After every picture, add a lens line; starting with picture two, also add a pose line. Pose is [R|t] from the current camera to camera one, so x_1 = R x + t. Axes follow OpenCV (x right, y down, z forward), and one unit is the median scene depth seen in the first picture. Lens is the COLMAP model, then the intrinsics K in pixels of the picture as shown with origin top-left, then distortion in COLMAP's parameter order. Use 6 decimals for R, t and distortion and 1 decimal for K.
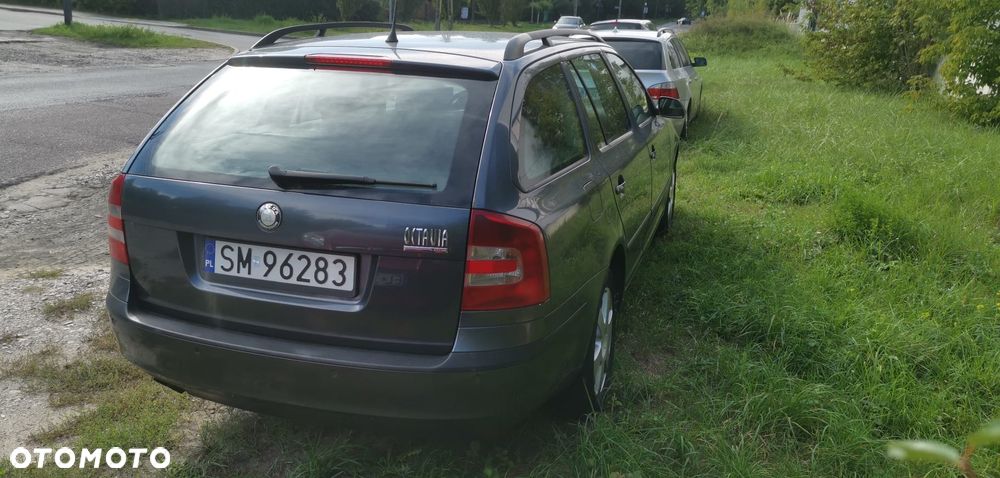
lens RADIAL K [[774.0, 0, 500.0], [0, 774.0, 239.0], [0, 0, 1]] dist [0.075175, -0.086881]
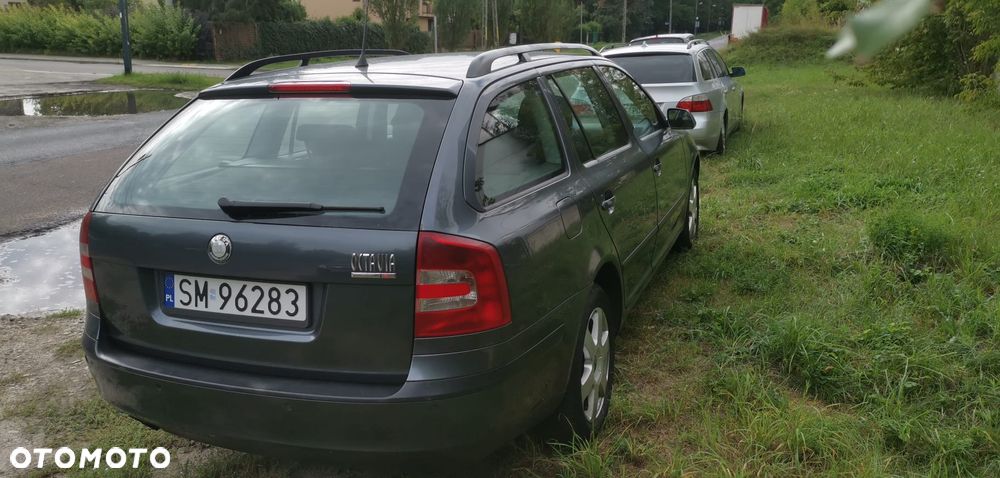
lens RADIAL K [[776.2, 0, 500.0], [0, 776.2, 239.0], [0, 0, 1]] dist [0.066250, -0.075359]
pose [[0.996207, -0.041720, -0.076367, 0.127199], [0.039352, 0.998704, -0.032262, 0.005236], [0.077614, 0.029135, 0.996558, 0.041276]]
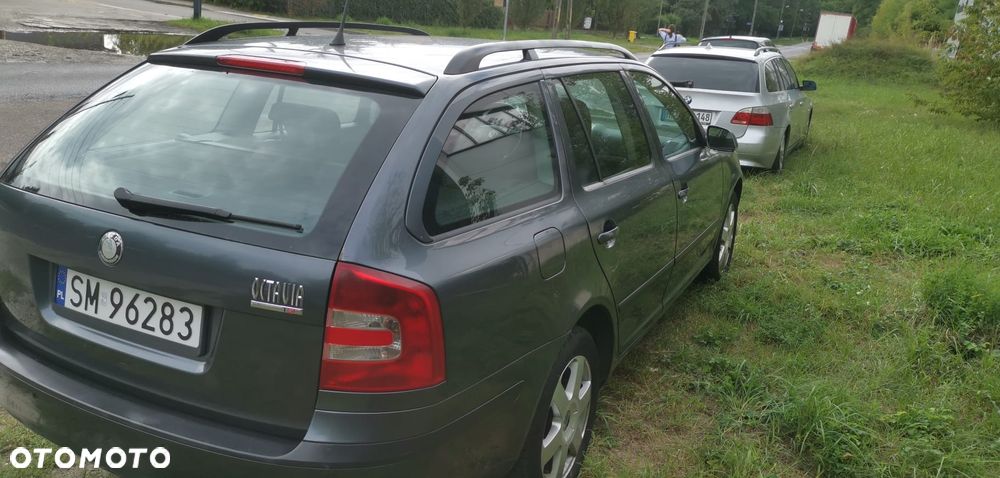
lens RADIAL K [[776.2, 0, 500.0], [0, 776.2, 239.0], [0, 0, 1]] dist [0.066250, -0.075359]
pose [[0.986566, 0.082899, -0.140767, 0.216719], [-0.084509, 0.996408, -0.005484, -0.065782], [0.139807, 0.017307, 0.990028, 0.228679]]
